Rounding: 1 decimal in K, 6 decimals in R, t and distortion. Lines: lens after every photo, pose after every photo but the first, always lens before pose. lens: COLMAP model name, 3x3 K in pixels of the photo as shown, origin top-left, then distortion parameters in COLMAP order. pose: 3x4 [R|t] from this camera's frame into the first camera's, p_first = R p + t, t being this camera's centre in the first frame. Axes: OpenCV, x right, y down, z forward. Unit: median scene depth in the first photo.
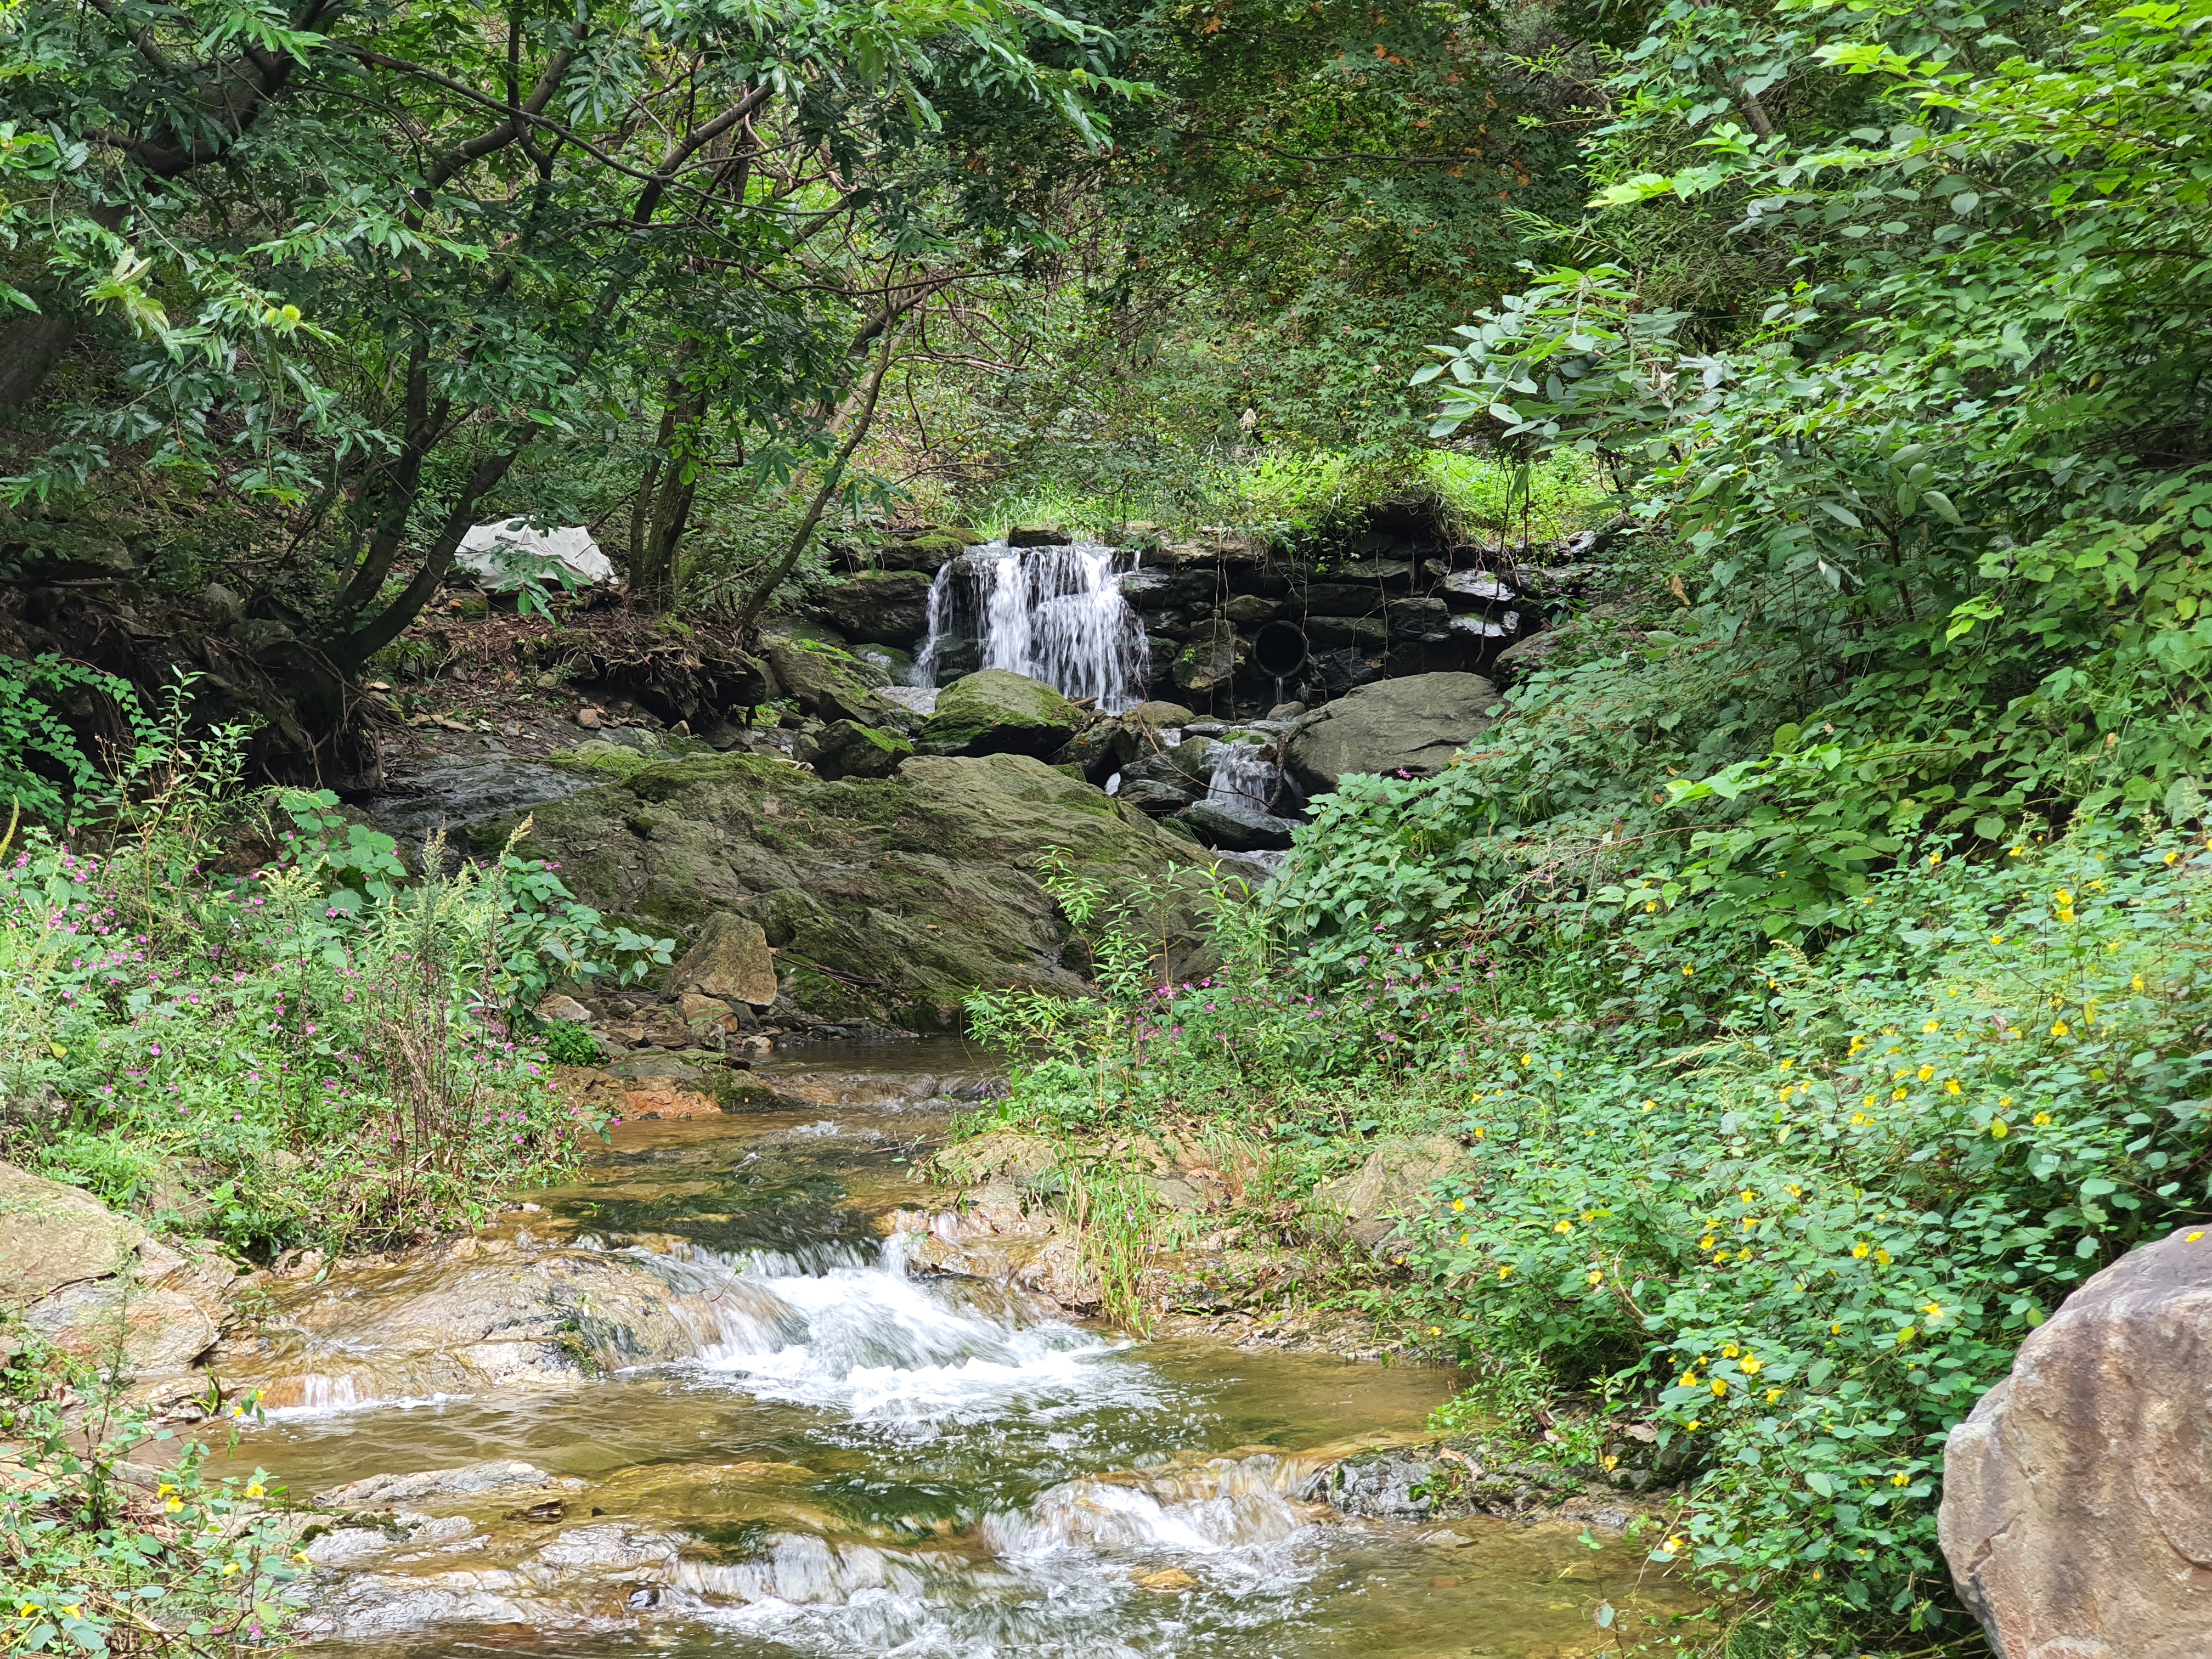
lens RADIAL K [[3354.1, 0, 1106.0], [0, 3354.1, 829.5], [0, 0, 1]] dist [0.007444, 0.008155]
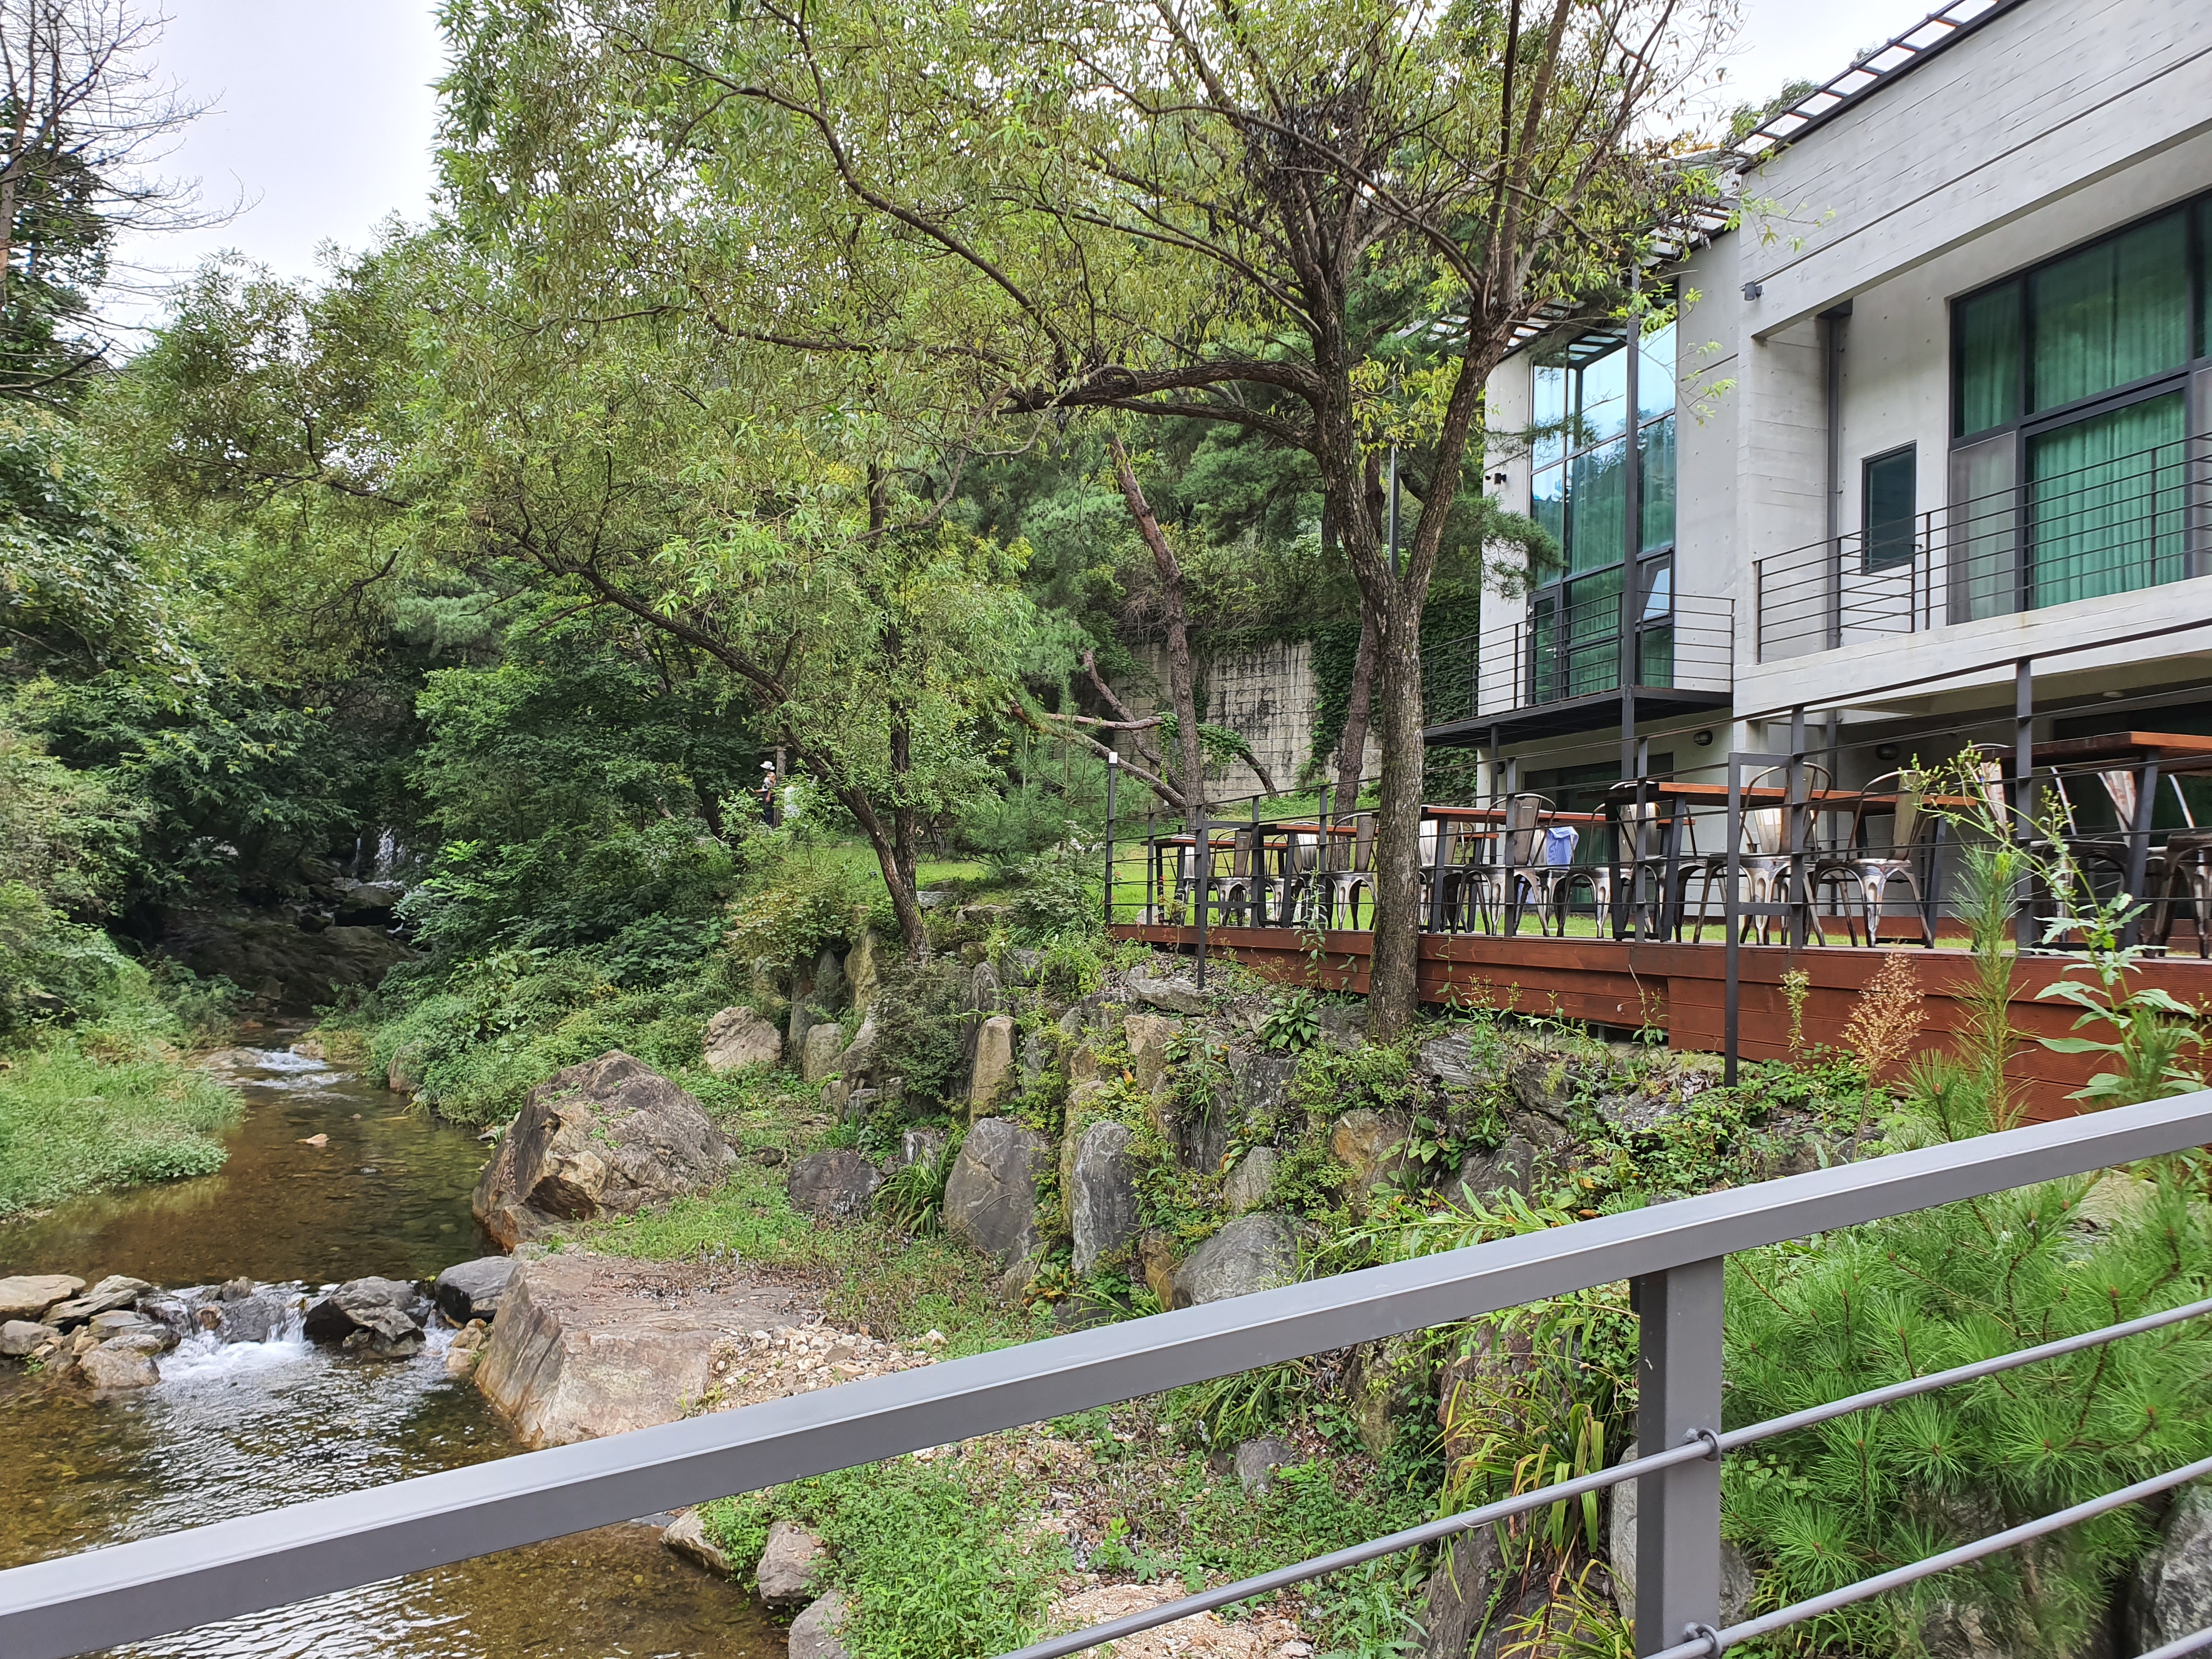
lens RADIAL K [[1698.1, 0, 1106.0], [0, 1698.1, 829.5], [0, 0, 1]] dist [-0.048584, 0.006625]
pose [[0.944466, 0.036722, 0.326550, 0.343368], [-0.028455, 0.999143, -0.030059, -0.238610], [-0.327374, 0.019098, 0.944702, -2.517790]]
